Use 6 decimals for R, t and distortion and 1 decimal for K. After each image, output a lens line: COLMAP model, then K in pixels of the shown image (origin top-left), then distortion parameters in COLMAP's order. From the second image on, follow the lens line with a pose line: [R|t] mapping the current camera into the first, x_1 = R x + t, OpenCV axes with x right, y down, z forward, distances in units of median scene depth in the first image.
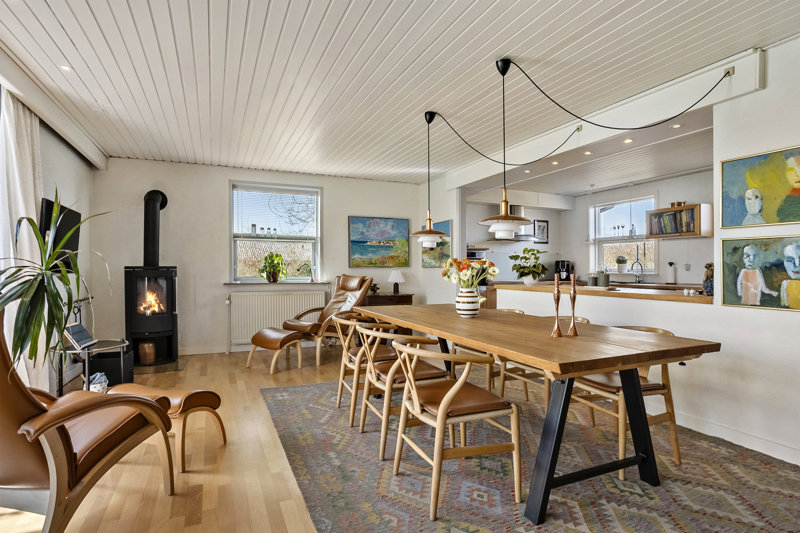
lens RADIAL K [[421.3, 0, 394.5], [0, 421.3, 266.9], [0, 0, 1]] dist [-0.042913, 0.022529]
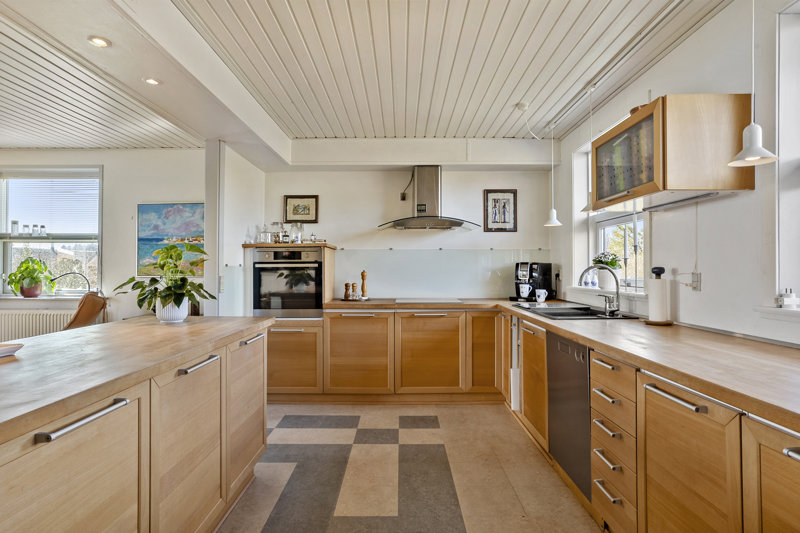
lens RADIAL K [[475.7, 0, 400.0], [0, 475.7, 266.5], [0, 0, 1]] dist [0.001343, 0.001962]
pose [[0.913779, -0.005905, -0.406170, 0.753675], [0.007750, 0.999966, 0.002899, -0.018524], [0.406139, -0.005797, 0.913793, 0.565424]]
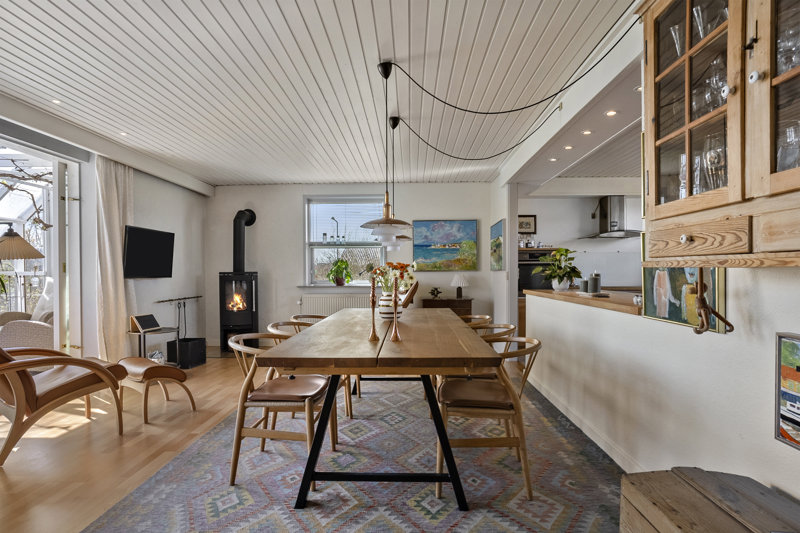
lens RADIAL K [[440.7, 0, 398.1], [0, 440.7, 274.8], [0, 0, 1]] dist [-0.033224, 0.001039]
pose [[0.902057, -0.004634, -0.431593, 0.394313], [0.008780, 0.999932, 0.007615, 0.001477], [0.431528, -0.010658, 0.902036, 0.034223]]
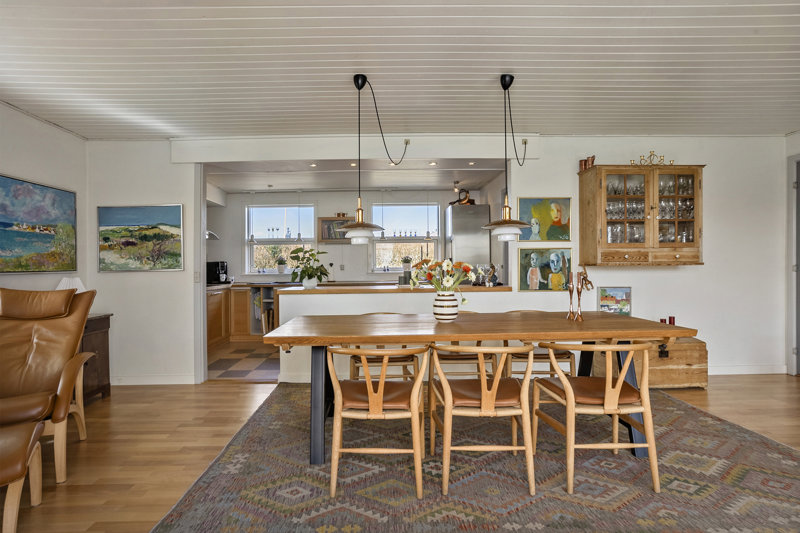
lens RADIAL K [[421.3, 0, 394.5], [0, 421.3, 266.9], [0, 0, 1]] dist [-0.042913, 0.022529]
pose [[0.382834, -0.007946, 0.923783, -0.449511], [0.010262, 0.999938, 0.004348, -0.005234], [-0.923760, 0.007815, 0.382891, 0.455861]]
